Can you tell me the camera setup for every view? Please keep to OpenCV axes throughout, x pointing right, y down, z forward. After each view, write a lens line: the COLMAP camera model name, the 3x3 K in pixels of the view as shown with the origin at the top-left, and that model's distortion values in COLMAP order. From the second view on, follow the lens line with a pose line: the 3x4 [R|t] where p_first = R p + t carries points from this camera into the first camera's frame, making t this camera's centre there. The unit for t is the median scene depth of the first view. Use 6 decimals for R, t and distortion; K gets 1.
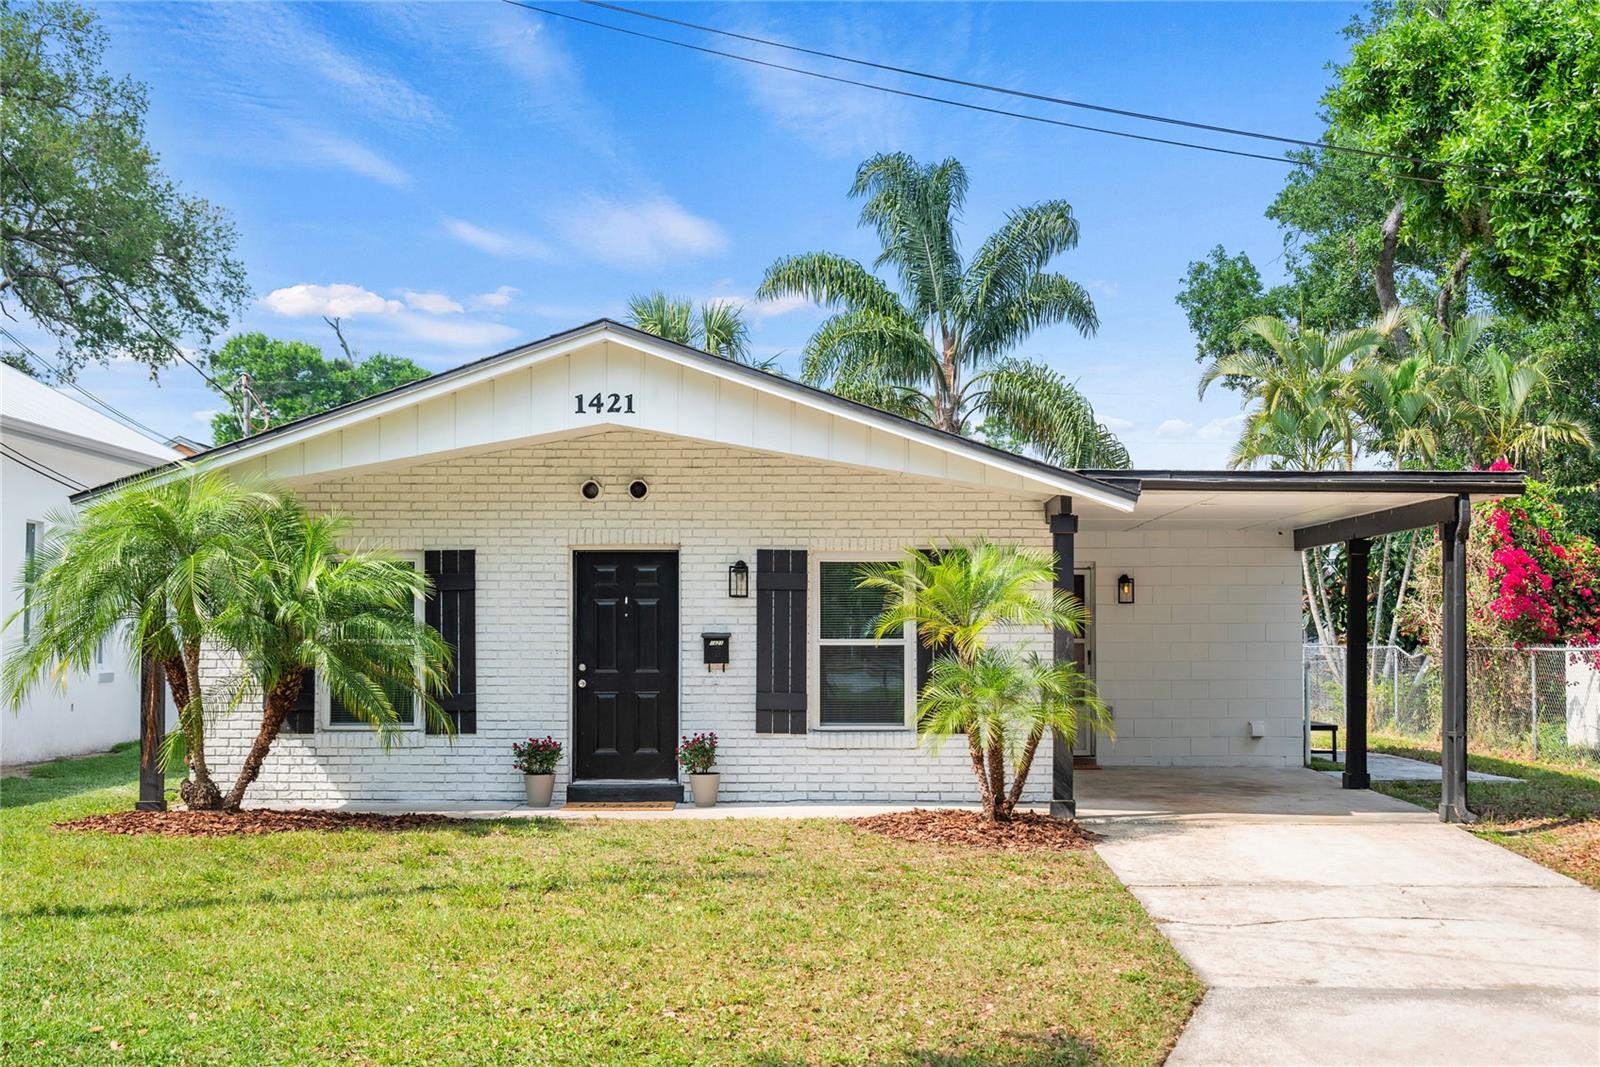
lens RADIAL K [[2129.9, 0, 800.0], [0, 2129.9, 533.5], [0, 0, 1]] dist [-0.002039, 0.031864]
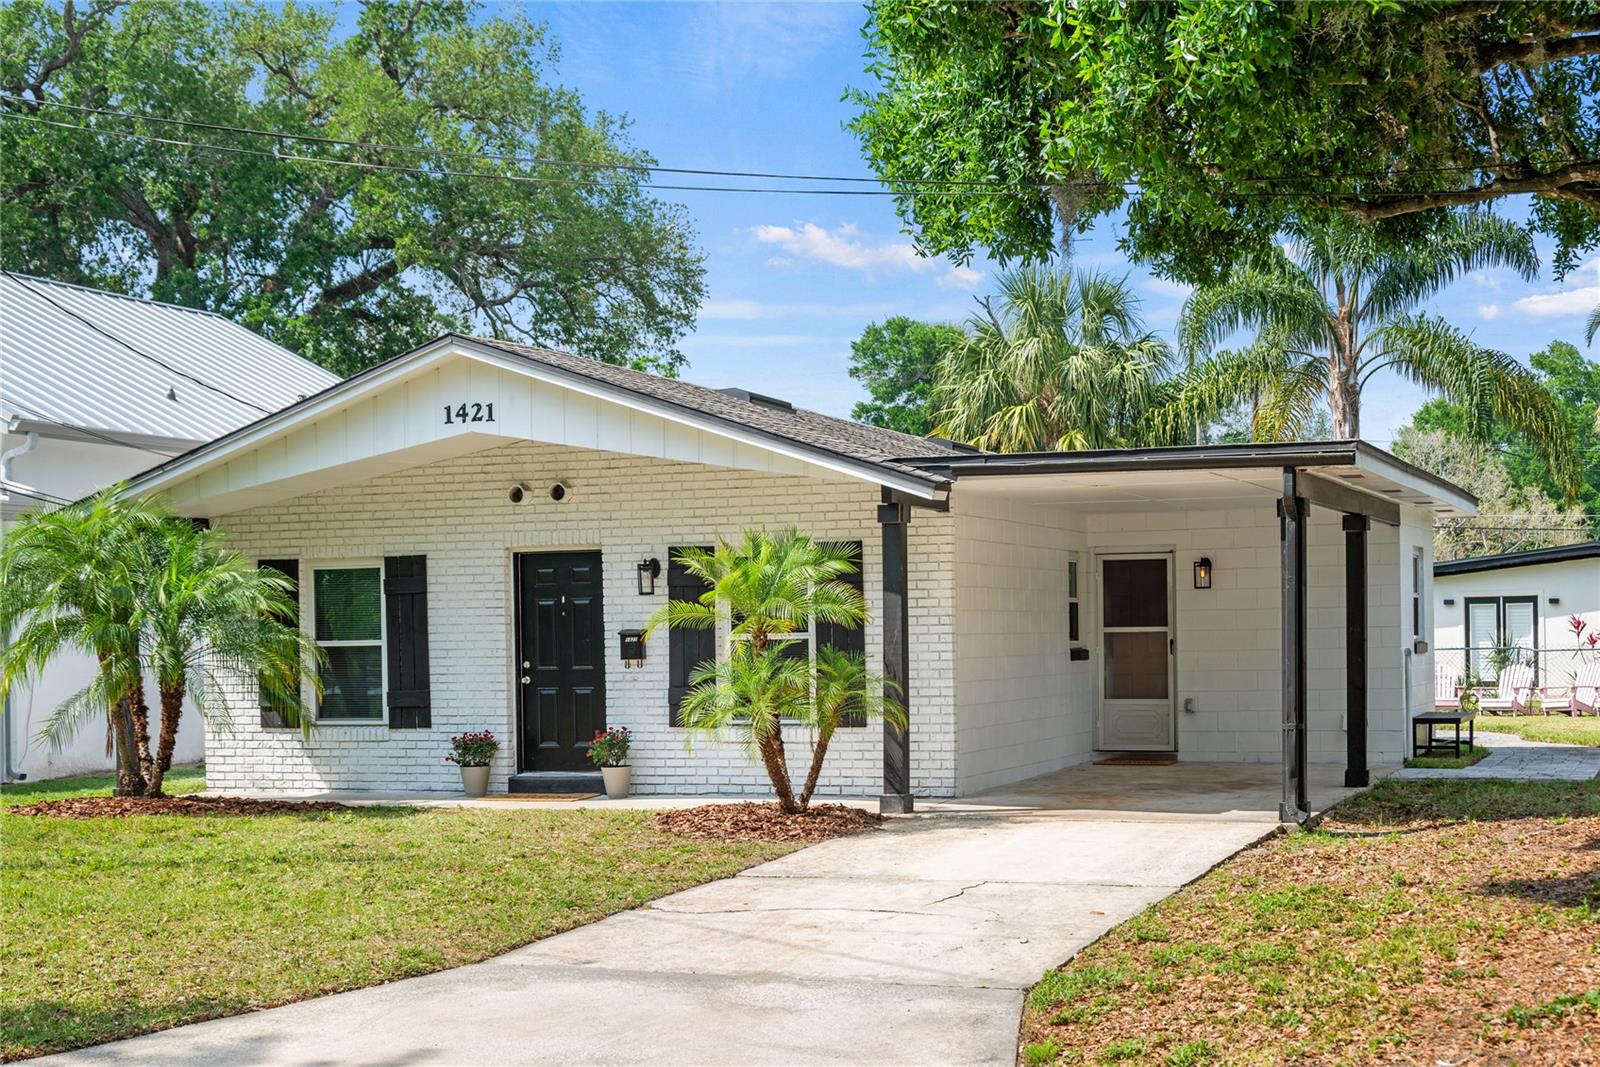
lens RADIAL K [[2284.7, 0, 798.8], [0, 2284.7, 637.2], [0, 0, 1]] dist [-0.008780, 0.008172]
pose [[0.938740, -0.015043, -0.344299, 0.412066], [0.033438, 0.998309, 0.047553, 0.000744], [0.343001, -0.056152, 0.937655, -0.001888]]
